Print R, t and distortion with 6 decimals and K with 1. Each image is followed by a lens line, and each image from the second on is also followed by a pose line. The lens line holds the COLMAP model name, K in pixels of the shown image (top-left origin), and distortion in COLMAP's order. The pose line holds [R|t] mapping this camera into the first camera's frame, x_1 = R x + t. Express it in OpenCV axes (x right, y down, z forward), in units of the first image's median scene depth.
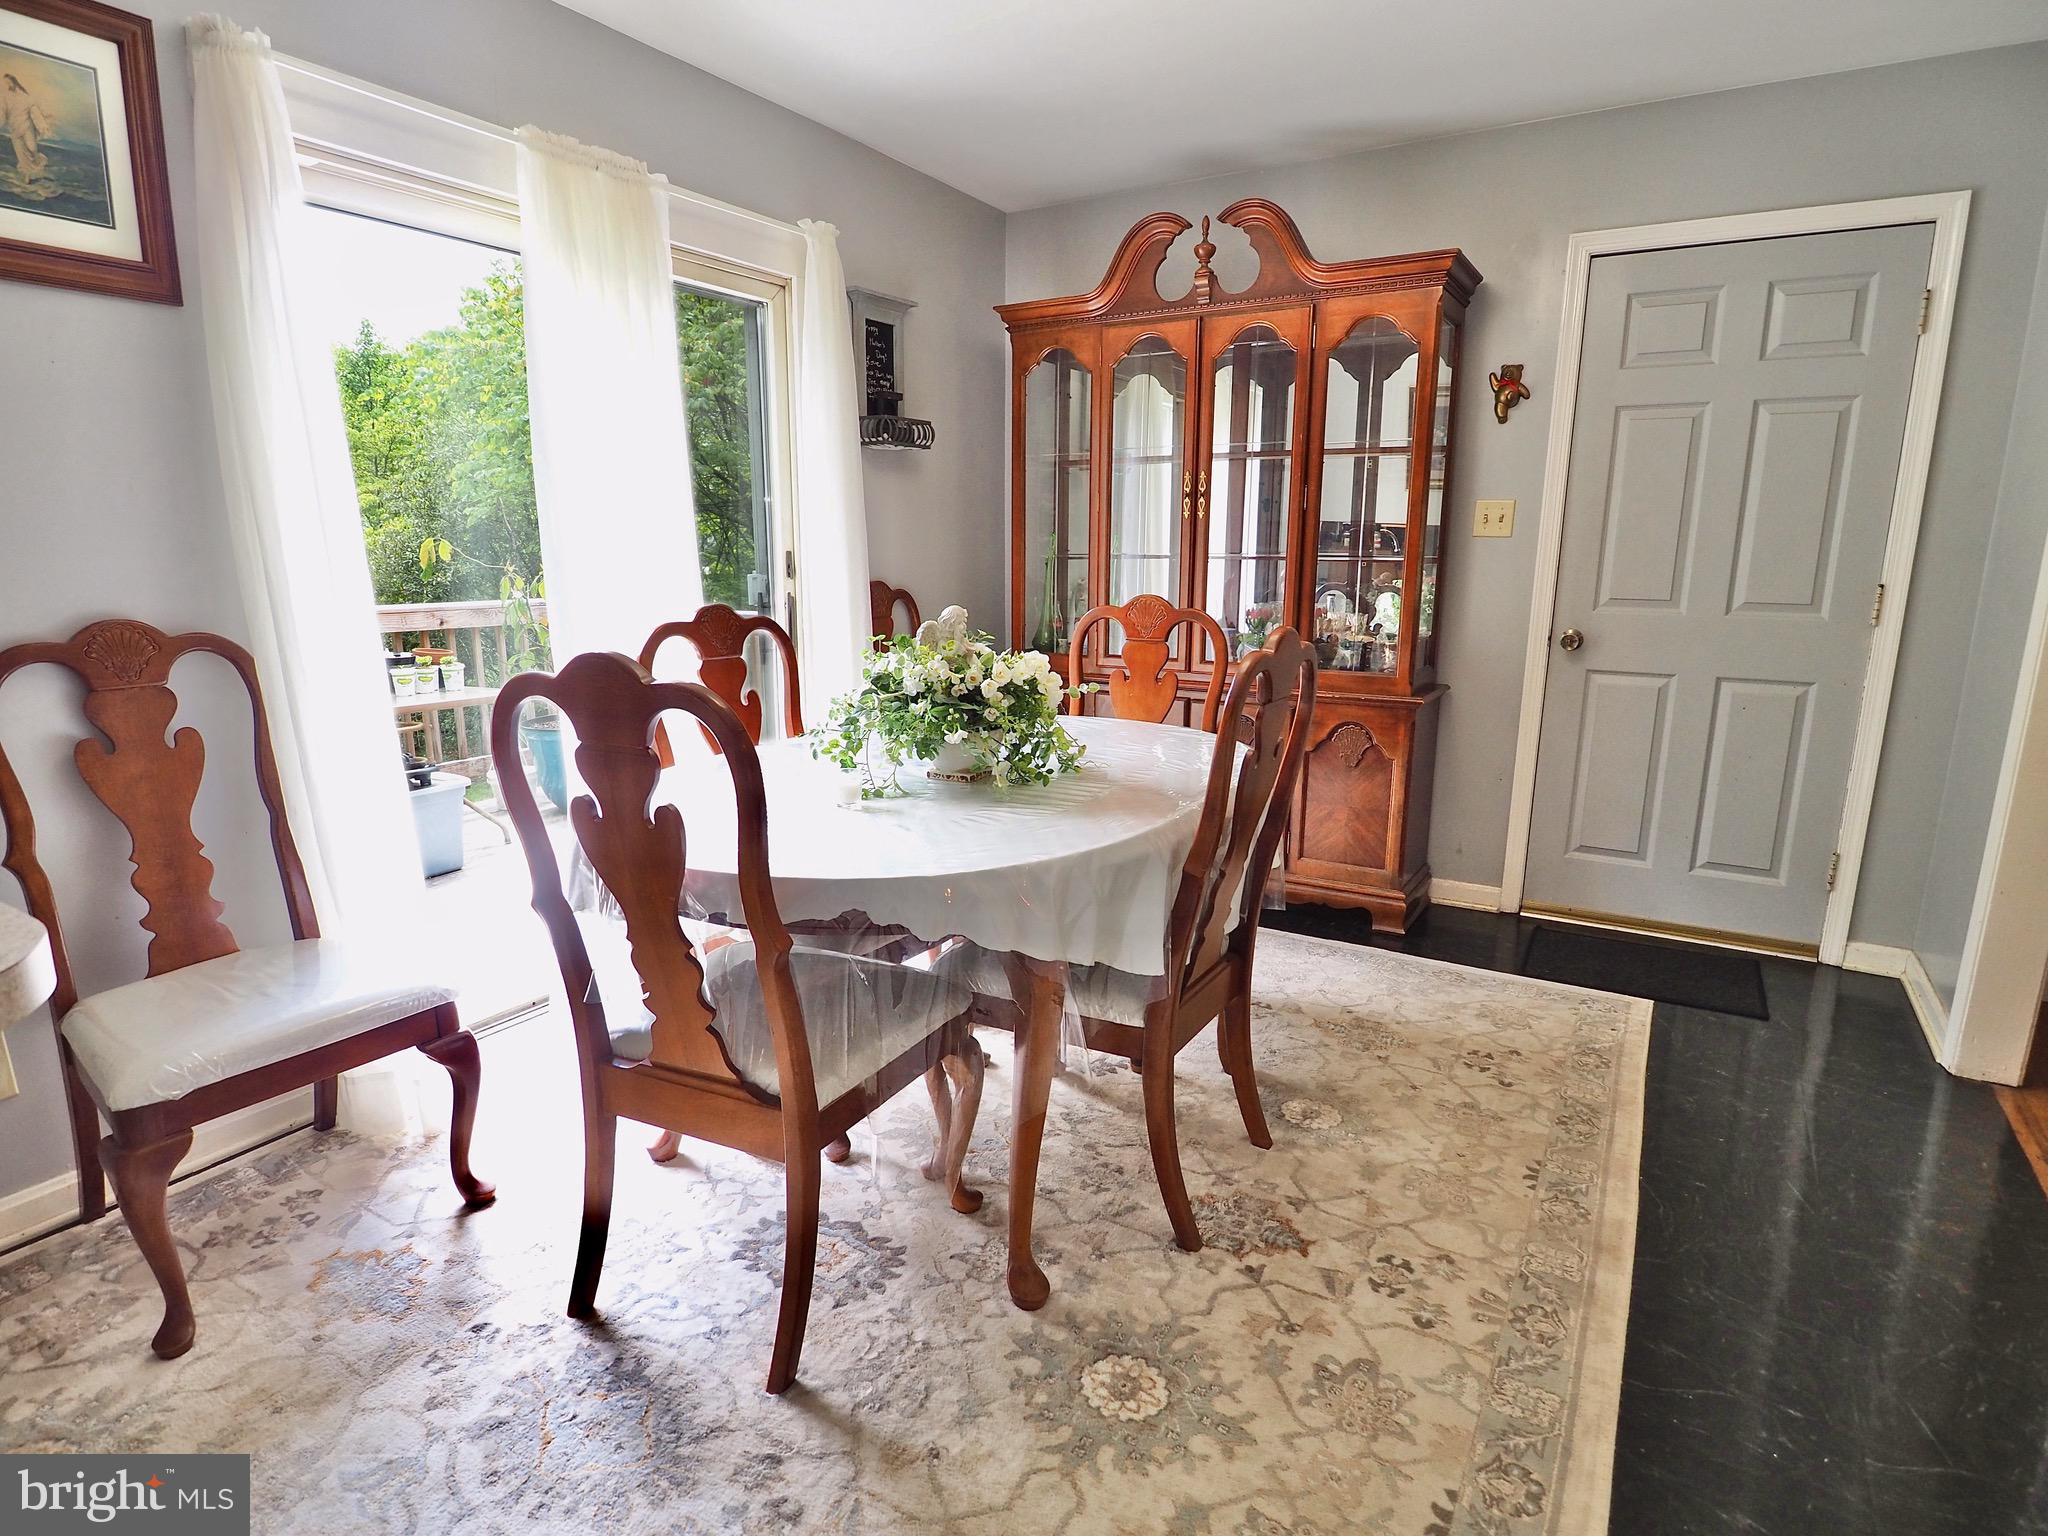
lens RADIAL K [[1087.2, 0, 1014.0], [0, 1087.2, 783.0], [0, 0, 1]] dist [-0.011388, -0.001571]
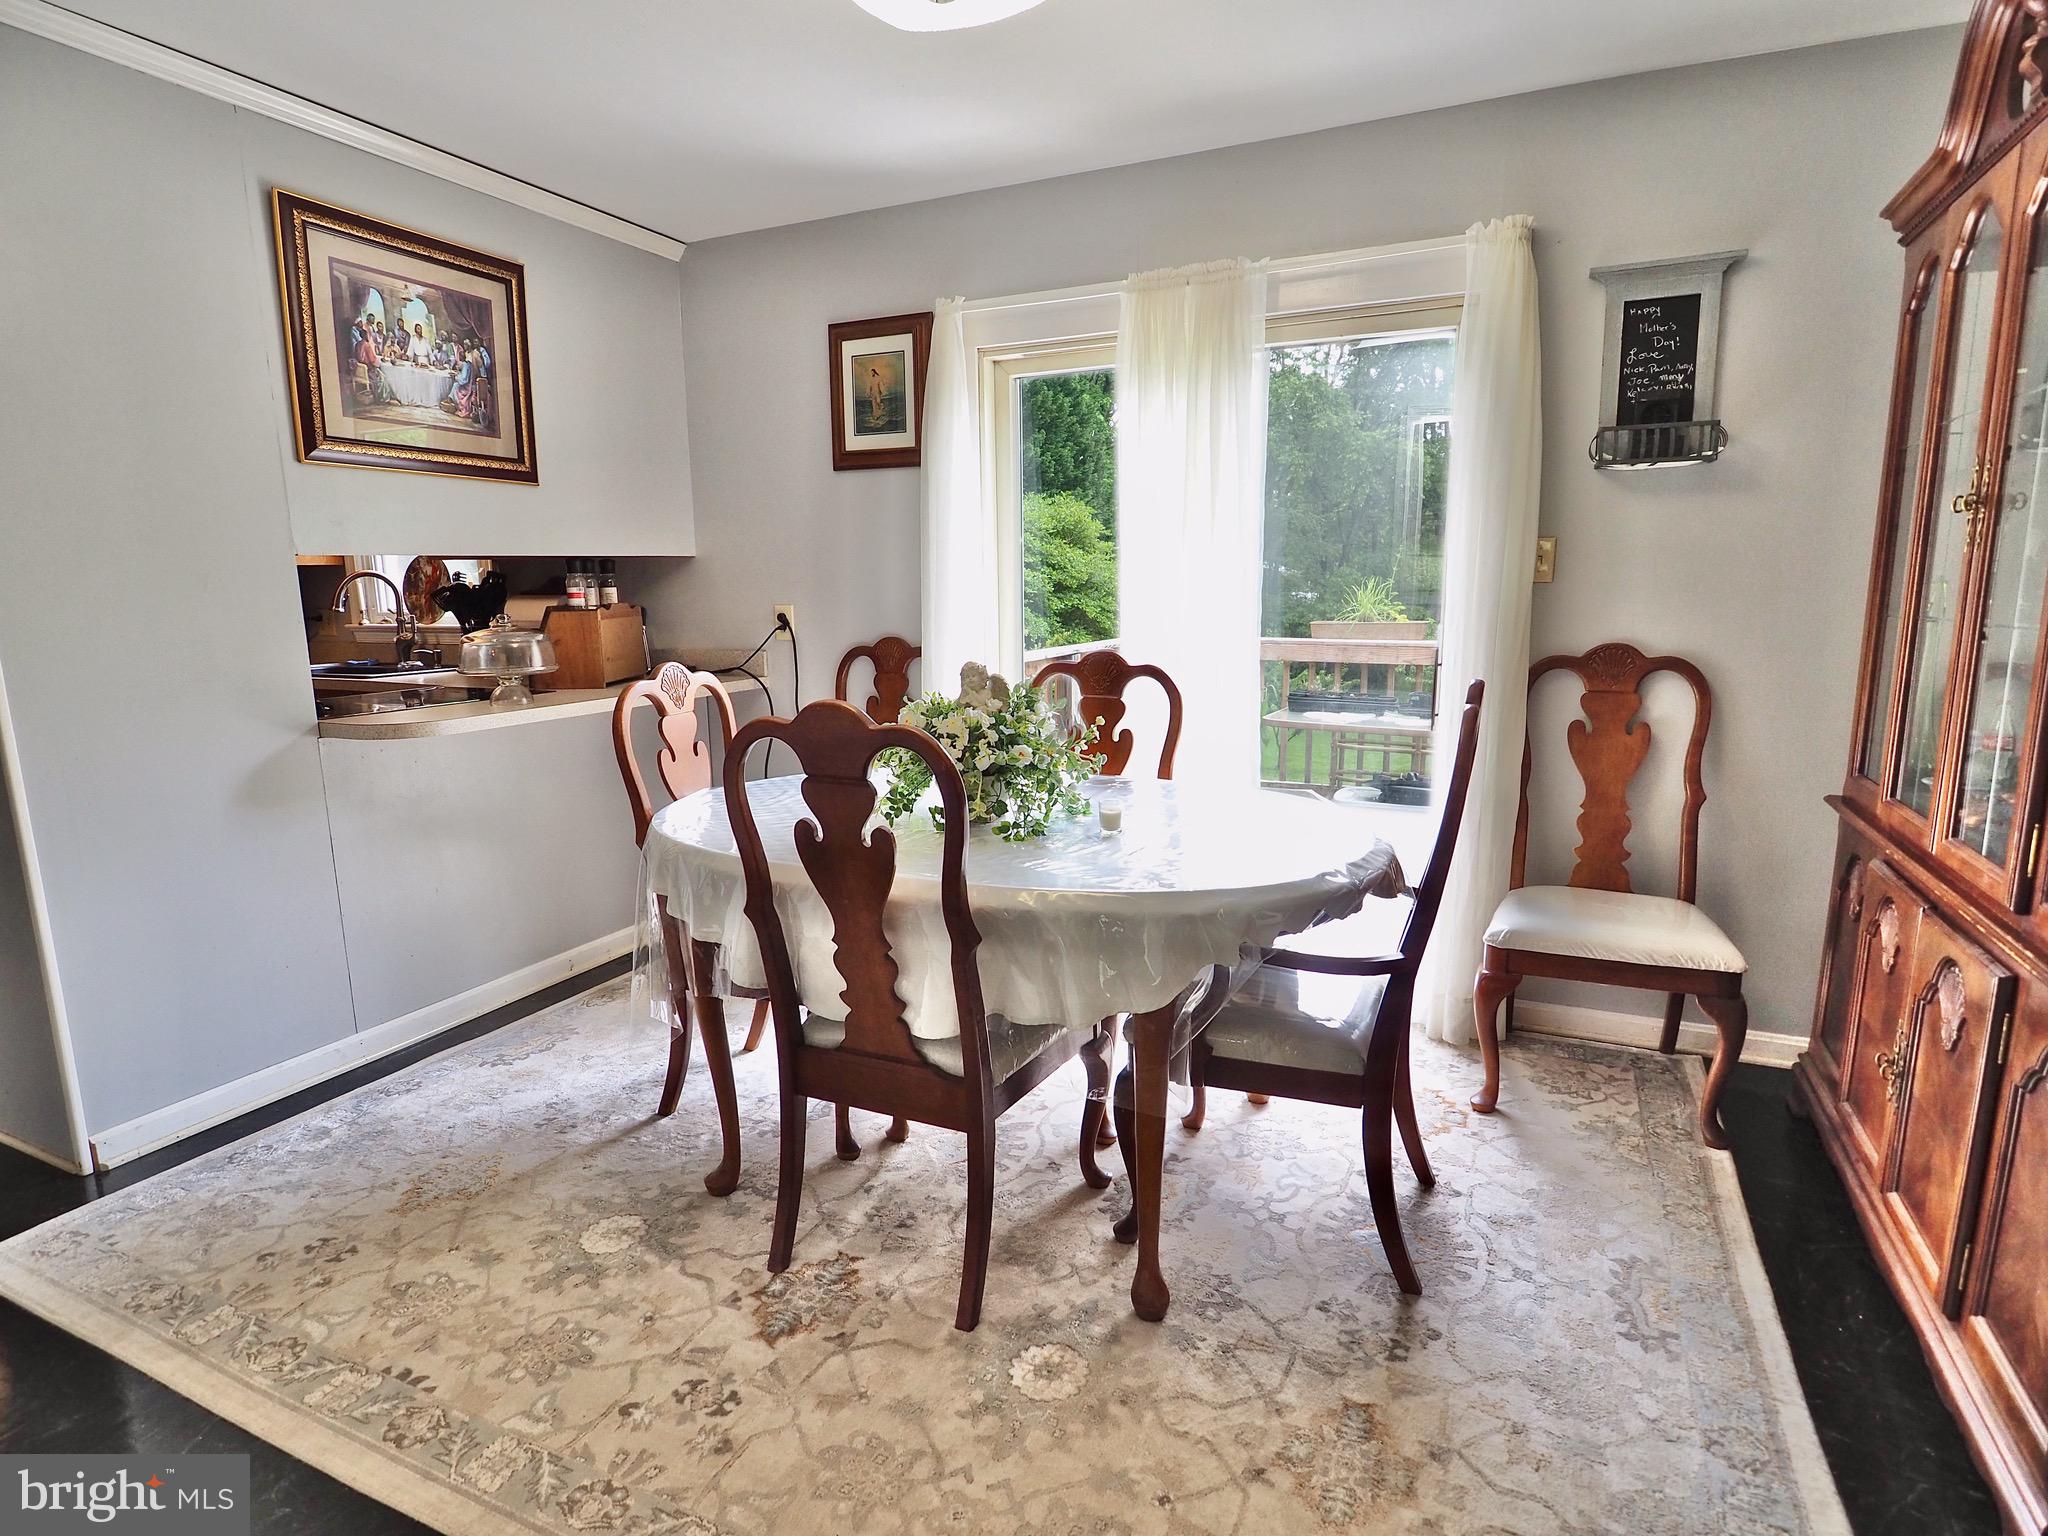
lens RADIAL K [[1087.2, 0, 1014.0], [0, 1087.2, 783.0], [0, 0, 1]] dist [-0.011388, -0.001571]
pose [[0.123122, 0.179708, -0.975985, 1.173627], [-0.200541, 0.967683, 0.152881, -0.248597], [0.971918, 0.176902, 0.155182, 1.000445]]
